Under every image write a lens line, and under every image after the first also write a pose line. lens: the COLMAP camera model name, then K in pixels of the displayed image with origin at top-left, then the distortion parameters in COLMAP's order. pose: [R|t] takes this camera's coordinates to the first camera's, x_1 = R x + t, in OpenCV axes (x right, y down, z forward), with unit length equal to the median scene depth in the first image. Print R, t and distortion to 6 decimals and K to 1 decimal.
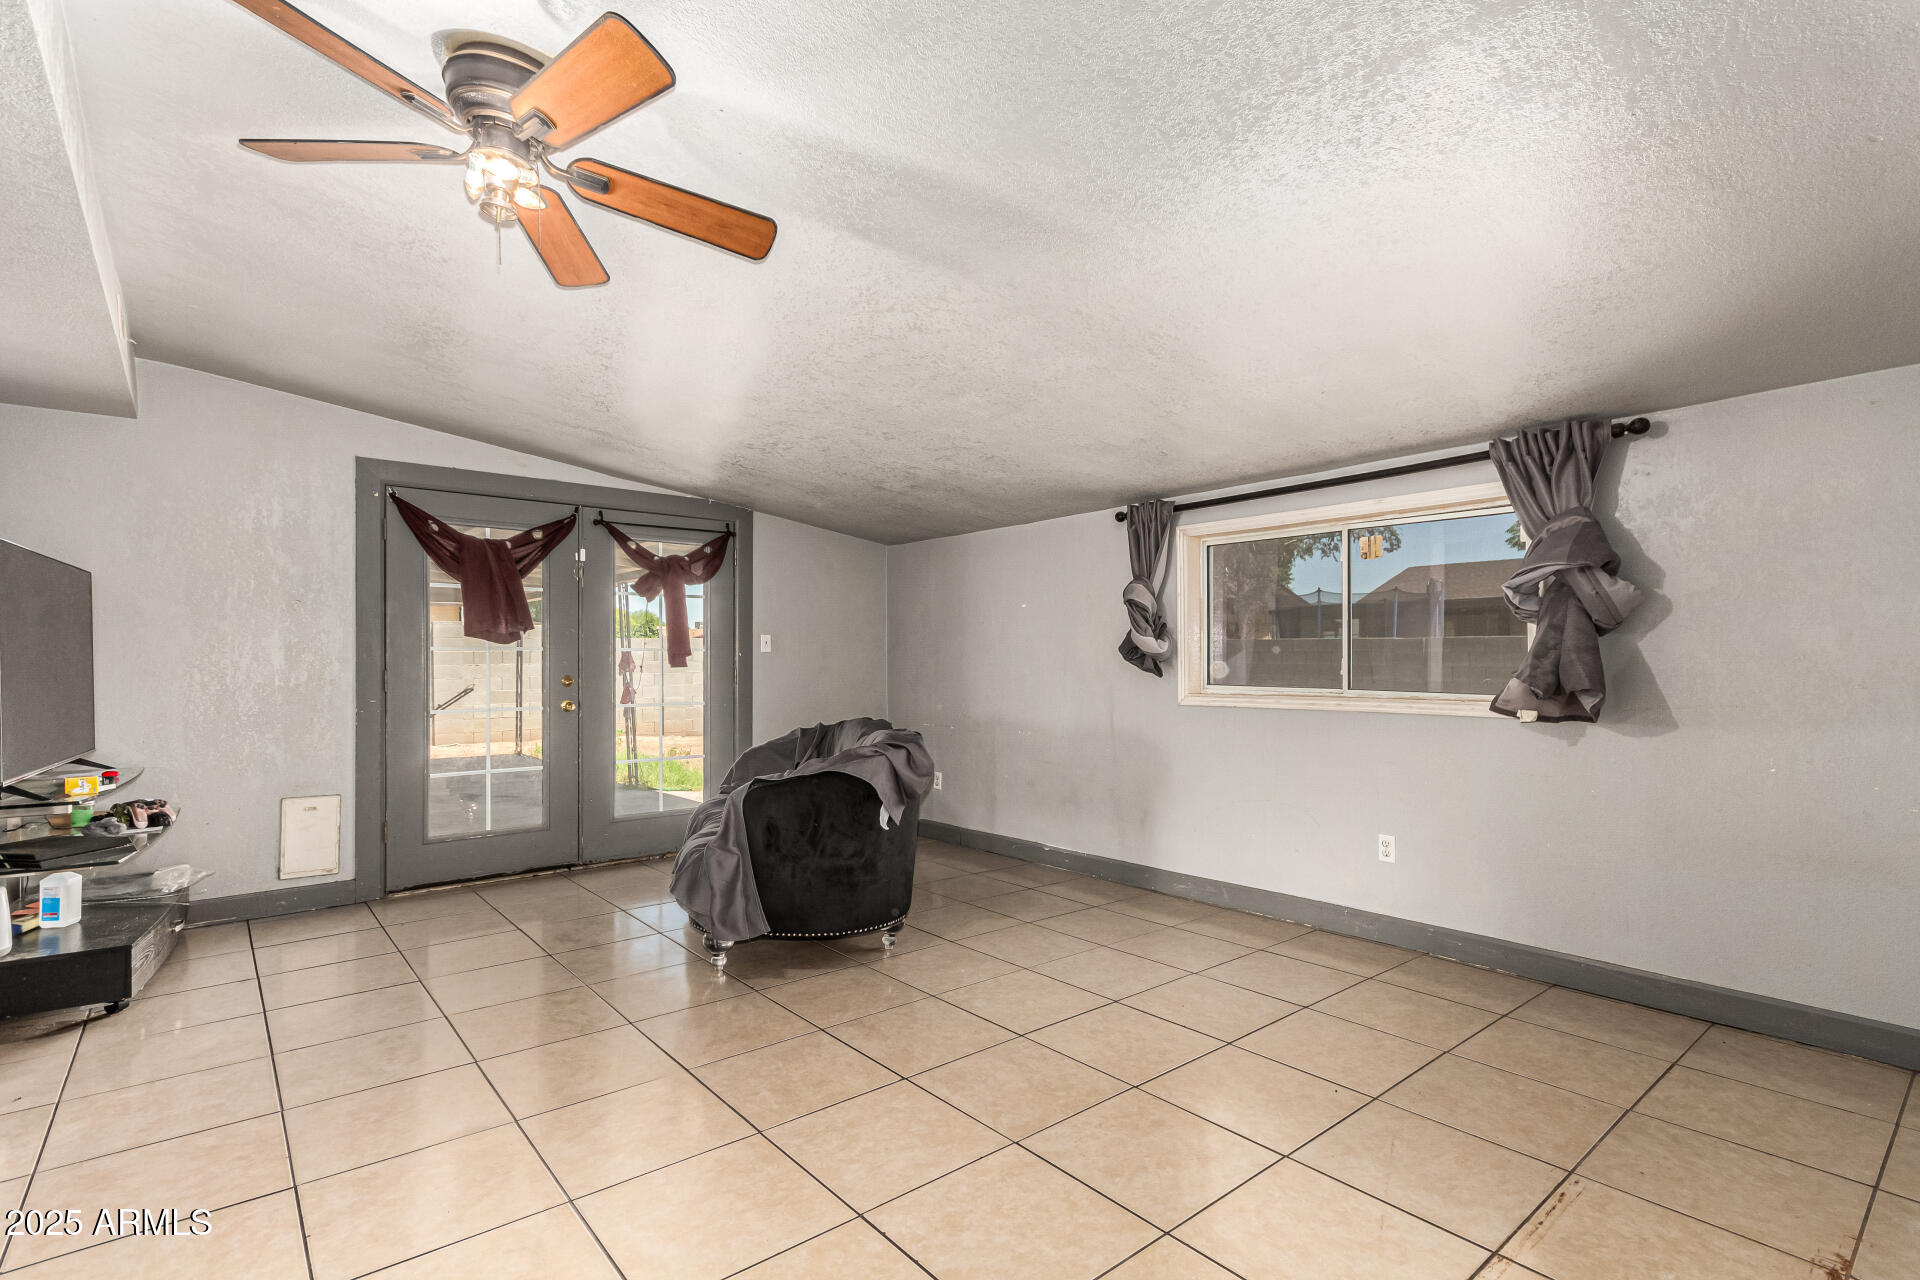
lens RADIAL K [[886.6, 0, 953.3], [0, 886.6, 656.8], [0, 0, 1]] dist [0.003772, 0.001663]
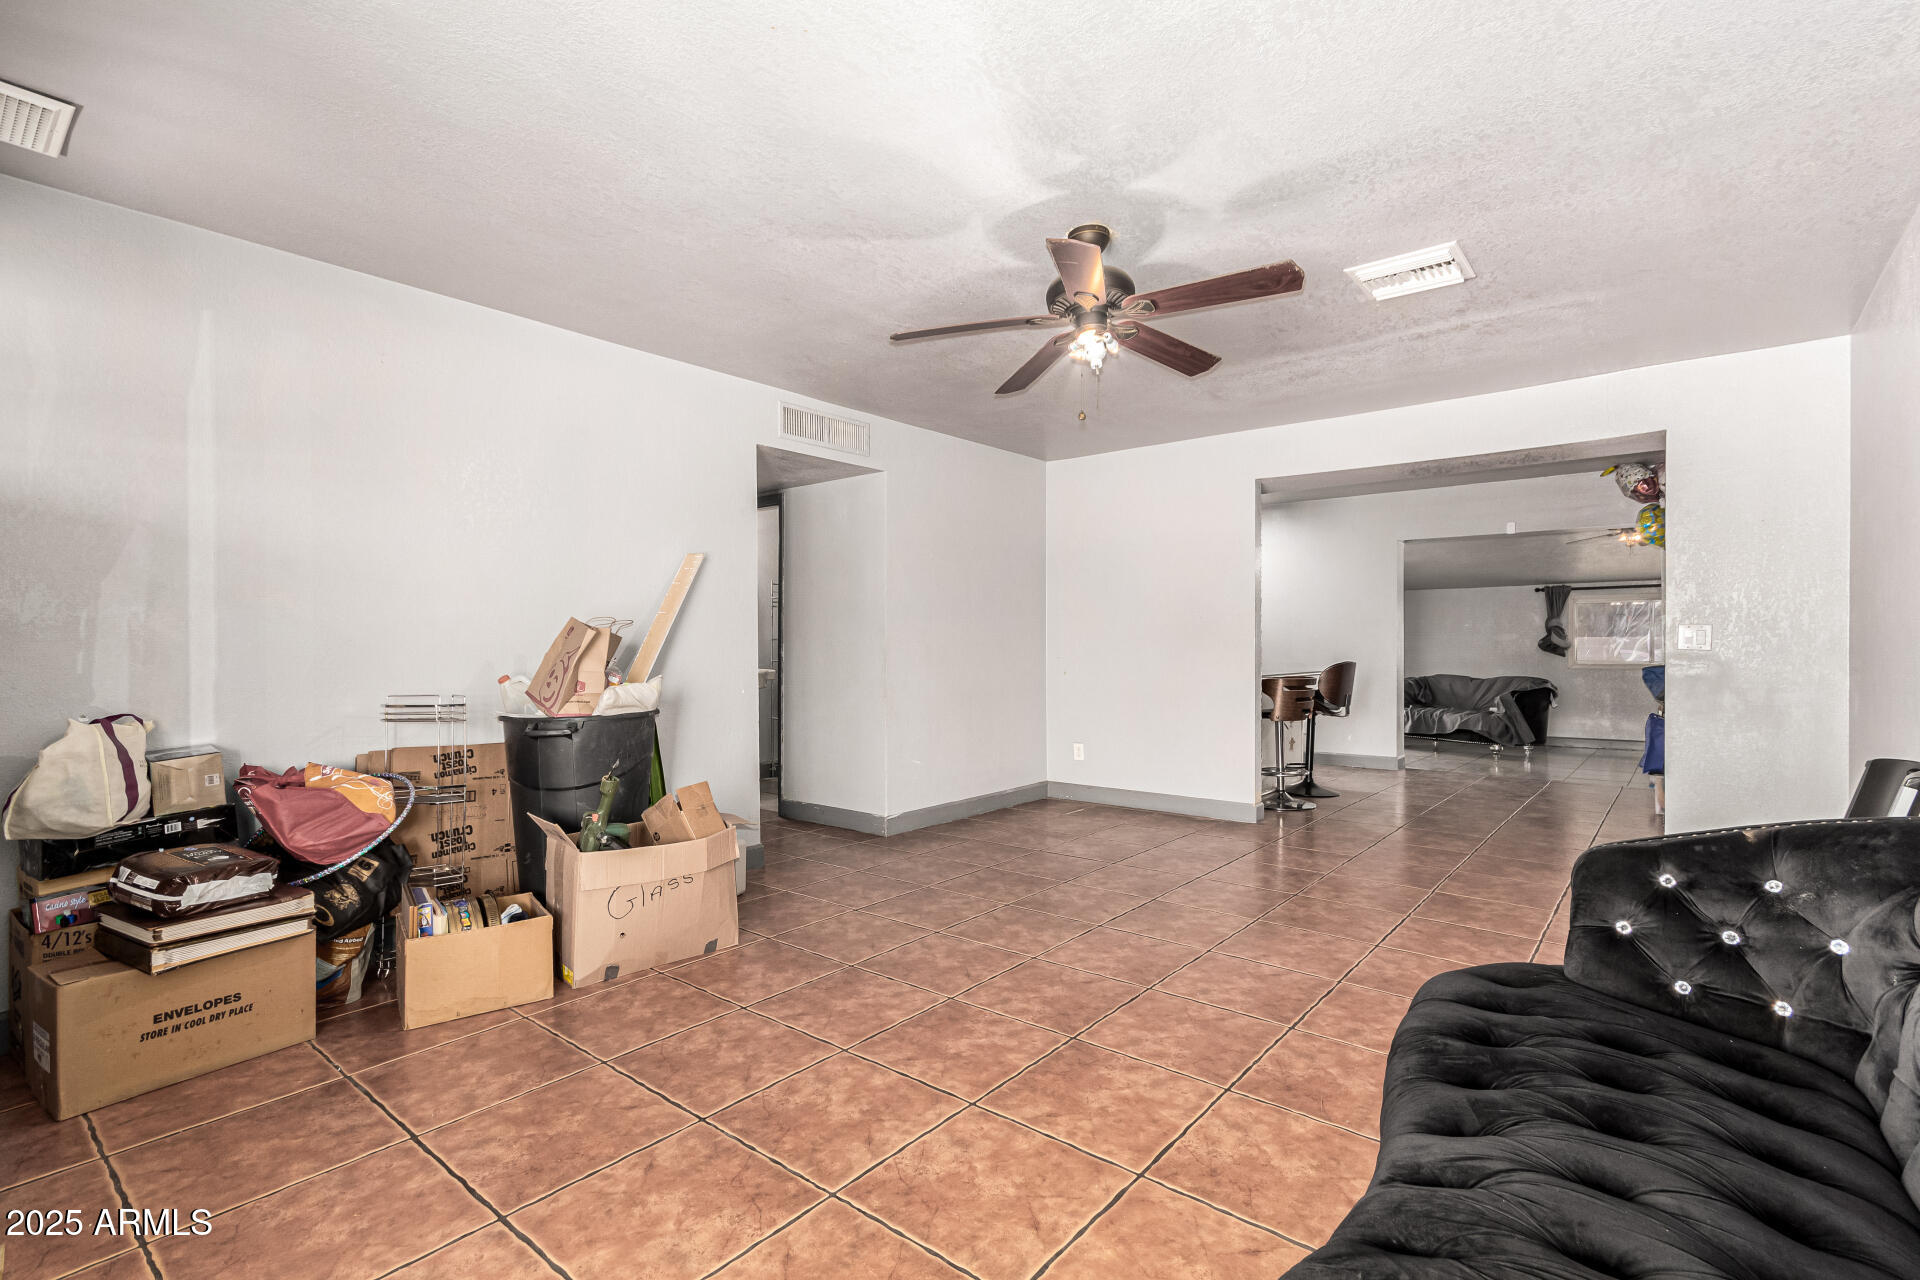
lens RADIAL K [[886.6, 0, 953.3], [0, 886.6, 656.8], [0, 0, 1]] dist [0.003772, 0.001663]
pose [[0.983192, 0.003977, 0.182532, -2.499060], [-0.005485, 0.999955, 0.007757, 0.016041], [-0.182493, -0.008628, 0.983169, -1.468449]]
